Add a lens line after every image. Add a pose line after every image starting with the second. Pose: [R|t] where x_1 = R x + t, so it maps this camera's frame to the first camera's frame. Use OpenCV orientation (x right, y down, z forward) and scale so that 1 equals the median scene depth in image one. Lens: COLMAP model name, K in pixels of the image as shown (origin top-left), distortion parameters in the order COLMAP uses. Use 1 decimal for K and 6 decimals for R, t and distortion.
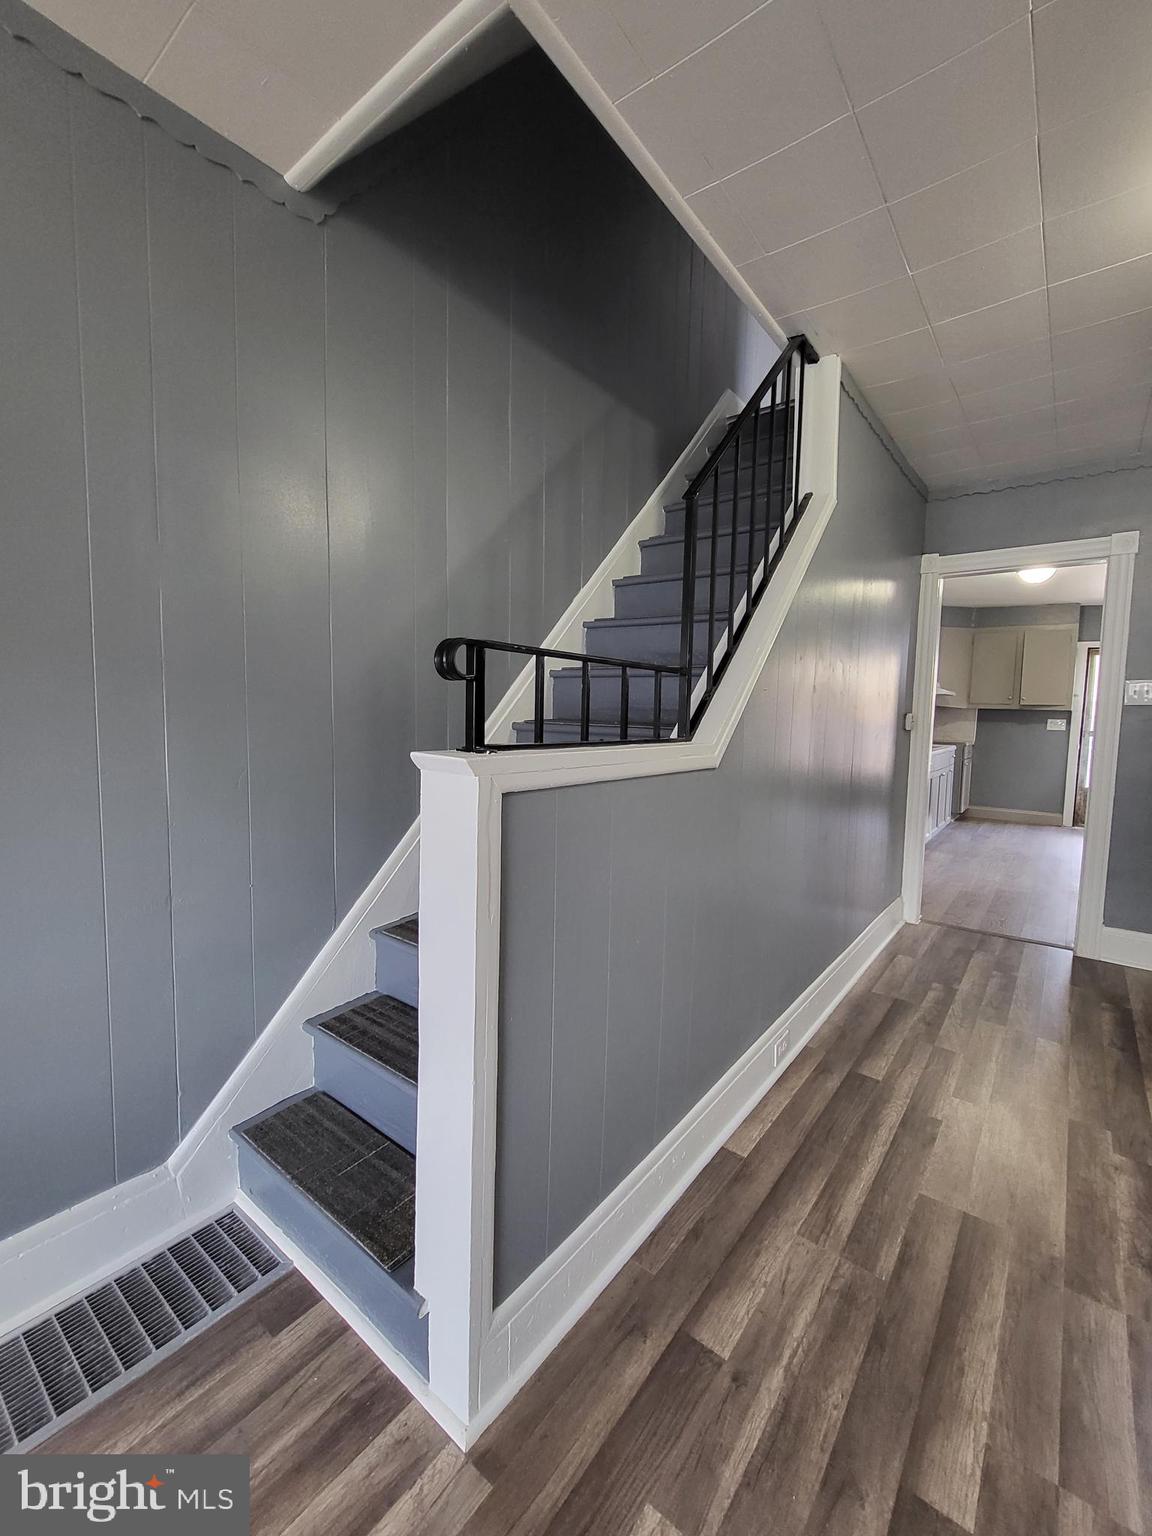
lens RADIAL K [[636.2, 0, 584.6], [0, 636.2, 756.8], [0, 0, 1]] dist [0.000232, -0.001085]
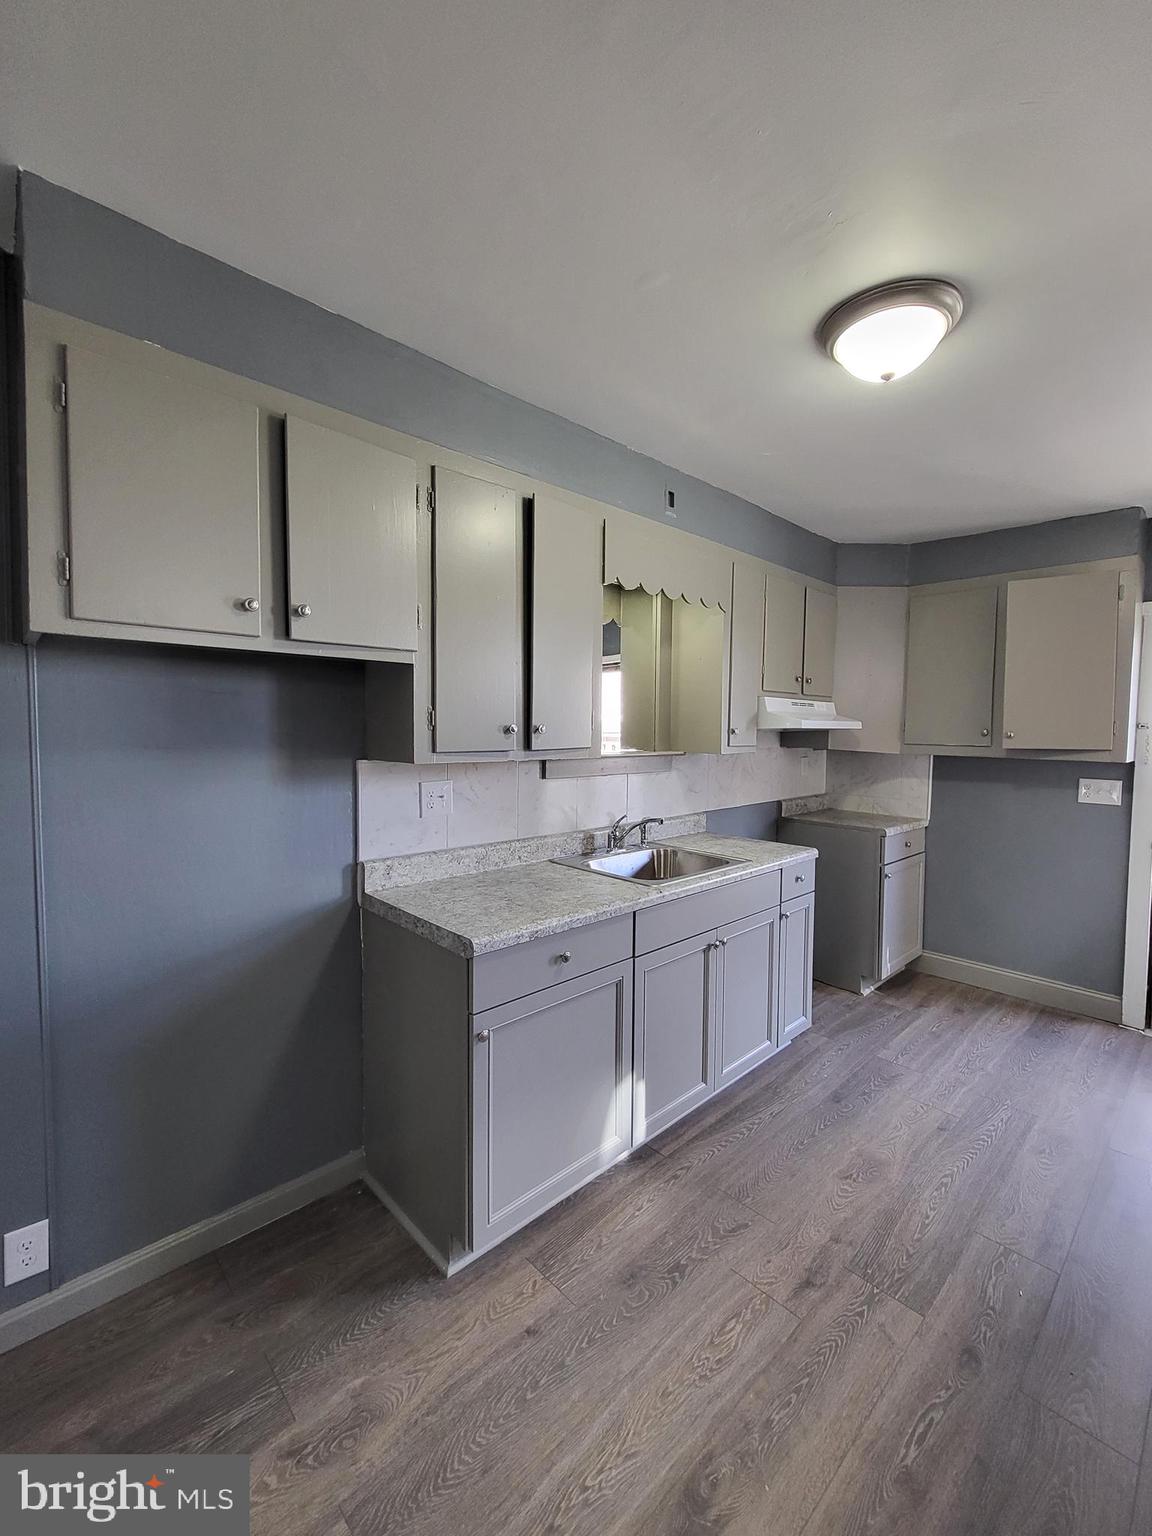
lens RADIAL K [[636.2, 0, 584.6], [0, 636.2, 756.8], [0, 0, 1]] dist [0.000232, -0.001085]
pose [[0.988679, -0.004604, -0.149976, 0.455876], [0.000350, 0.999597, -0.028379, -0.062726], [0.150046, 0.028005, 0.988282, 0.510112]]
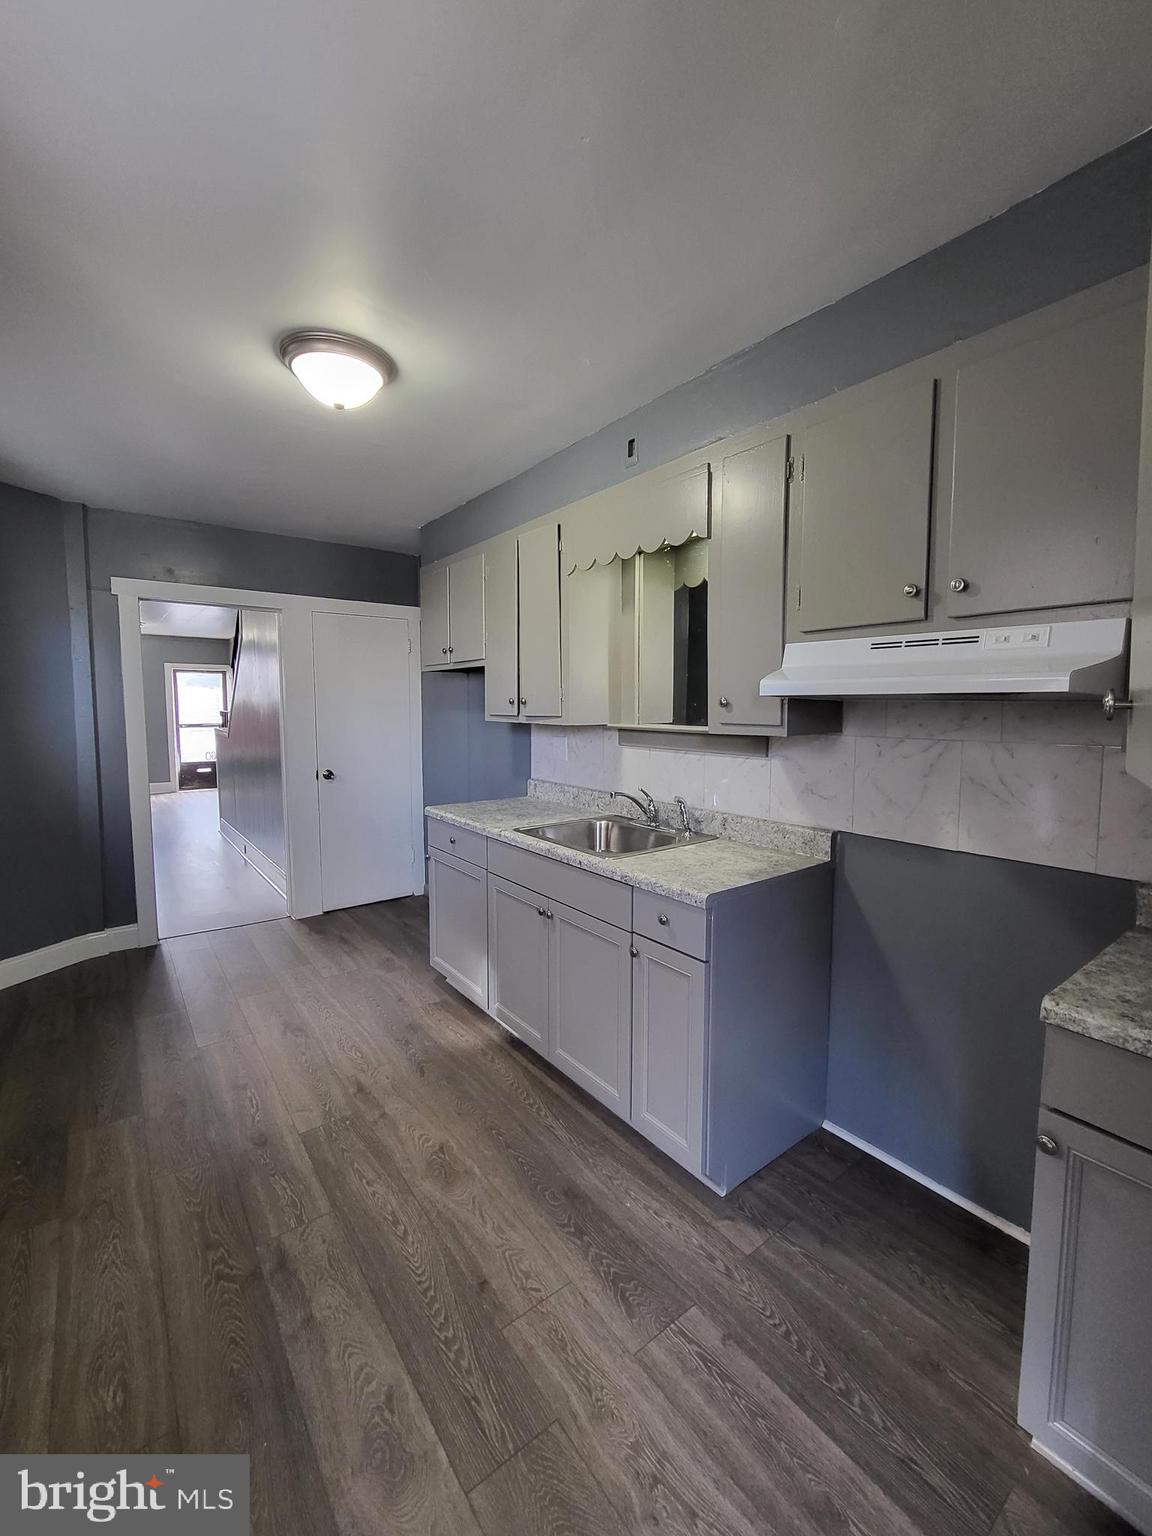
lens RADIAL K [[636.2, 0, 584.6], [0, 636.2, 756.8], [0, 0, 1]] dist [0.000232, -0.001085]
pose [[-0.255442, 0.050943, -0.965481, 0.780329], [-0.084848, 0.993577, 0.074874, -0.081622], [0.963094, 0.101045, -0.249479, 0.934812]]
